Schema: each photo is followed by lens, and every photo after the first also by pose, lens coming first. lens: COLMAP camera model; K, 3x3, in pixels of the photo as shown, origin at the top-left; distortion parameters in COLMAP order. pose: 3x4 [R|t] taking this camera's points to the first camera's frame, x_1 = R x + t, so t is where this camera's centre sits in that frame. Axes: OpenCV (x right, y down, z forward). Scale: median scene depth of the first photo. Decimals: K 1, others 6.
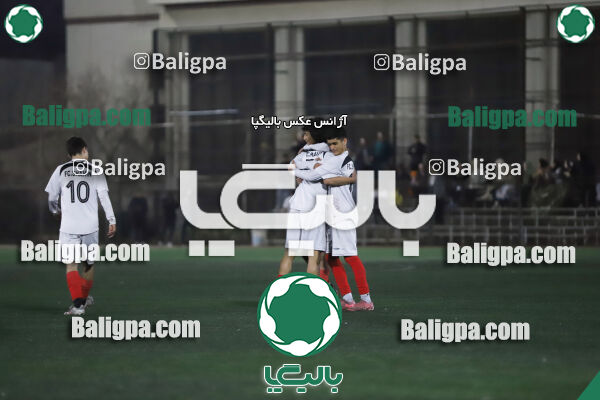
lens RADIAL K [[3424.4, 0, 300.0], [0, 3424.4, 200.0], [0, 0, 1]] dist [0.052798, 3.943108]
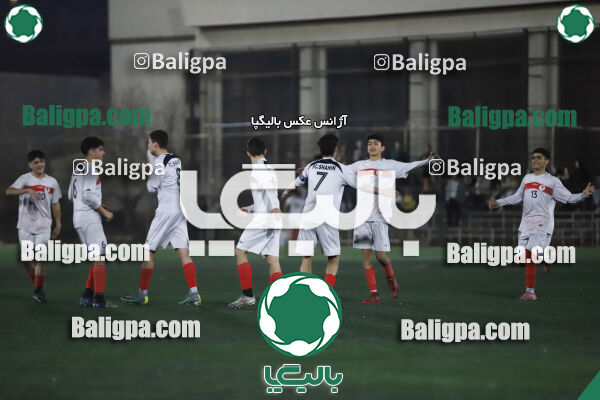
lens RADIAL K [[3453.9, 0, 300.0], [0, 3453.9, 200.0], [0, 0, 1]] dist [0.417745, -1.056915]
pose [[0.999999, 0.000989, 0.000732, -0.007938], [-0.000989, 1.000000, 0.000138, -0.001505], [-0.000732, -0.000138, 1.000000, -0.108671]]
